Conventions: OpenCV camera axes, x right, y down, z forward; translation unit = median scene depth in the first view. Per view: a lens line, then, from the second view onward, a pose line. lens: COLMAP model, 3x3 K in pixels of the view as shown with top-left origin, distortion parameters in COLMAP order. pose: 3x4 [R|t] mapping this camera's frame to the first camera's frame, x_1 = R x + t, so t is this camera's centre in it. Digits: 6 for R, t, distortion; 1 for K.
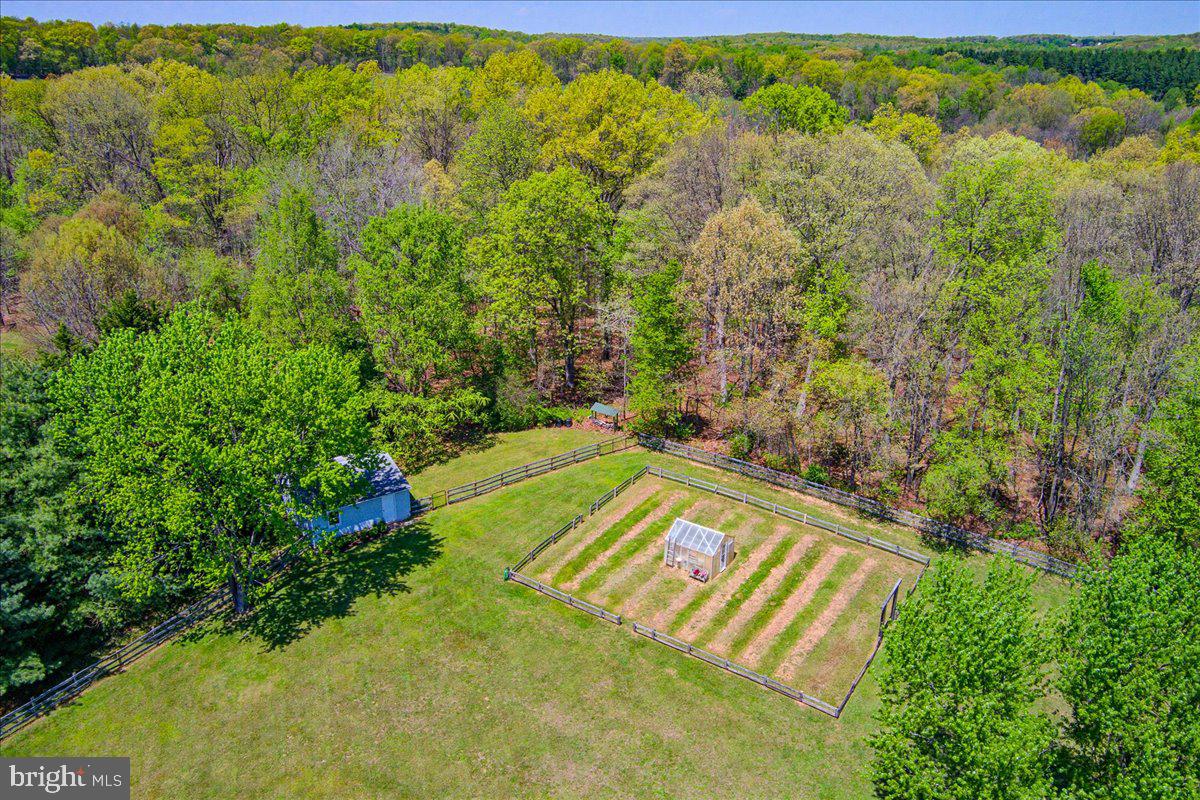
lens RADIAL K [[947.6, 0, 604.4], [0, 947.6, 396.8], [0, 0, 1]] dist [-0.024719, 0.068172]
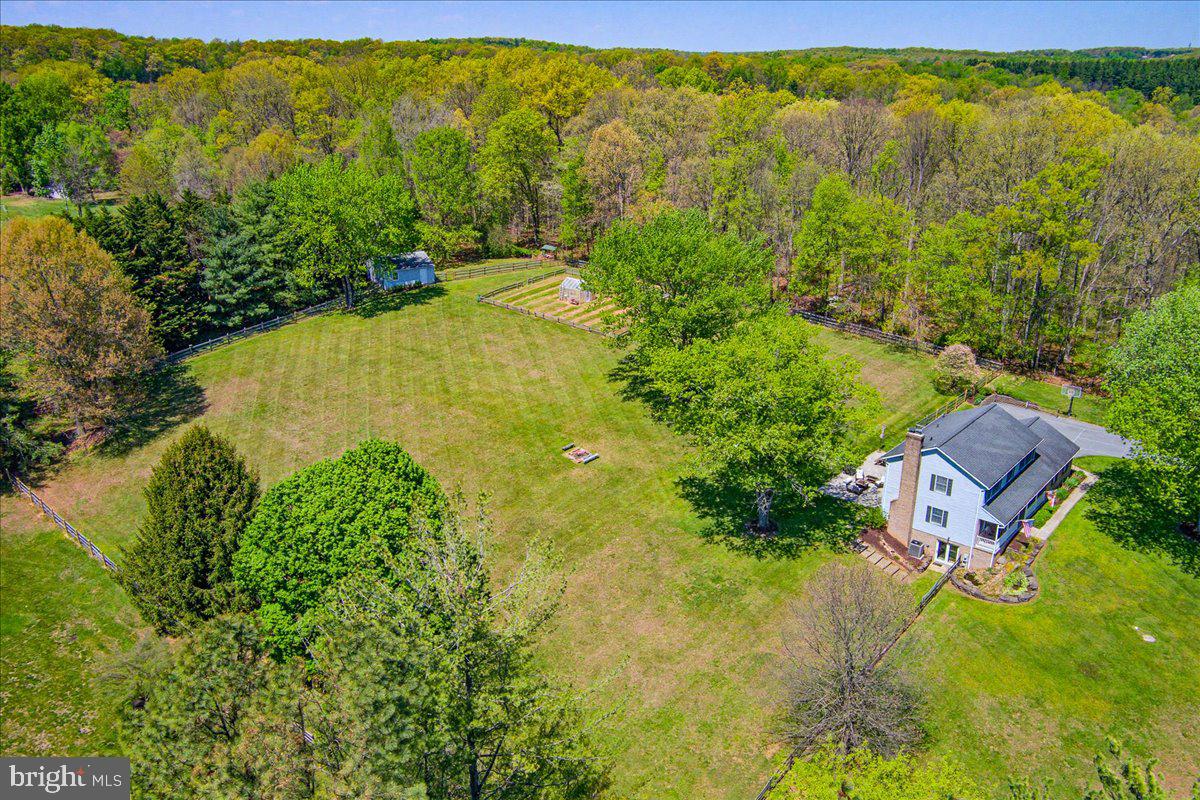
lens RADIAL K [[947.6, 0, 593.7], [0, 947.6, 402.7], [0, 0, 1]] dist [-0.024719, 0.068172]
pose [[0.996556, 0.026358, -0.078622, 0.227756], [-0.027081, 0.999600, -0.008139, 0.313577], [0.078376, 0.010240, 0.996871, -0.736163]]
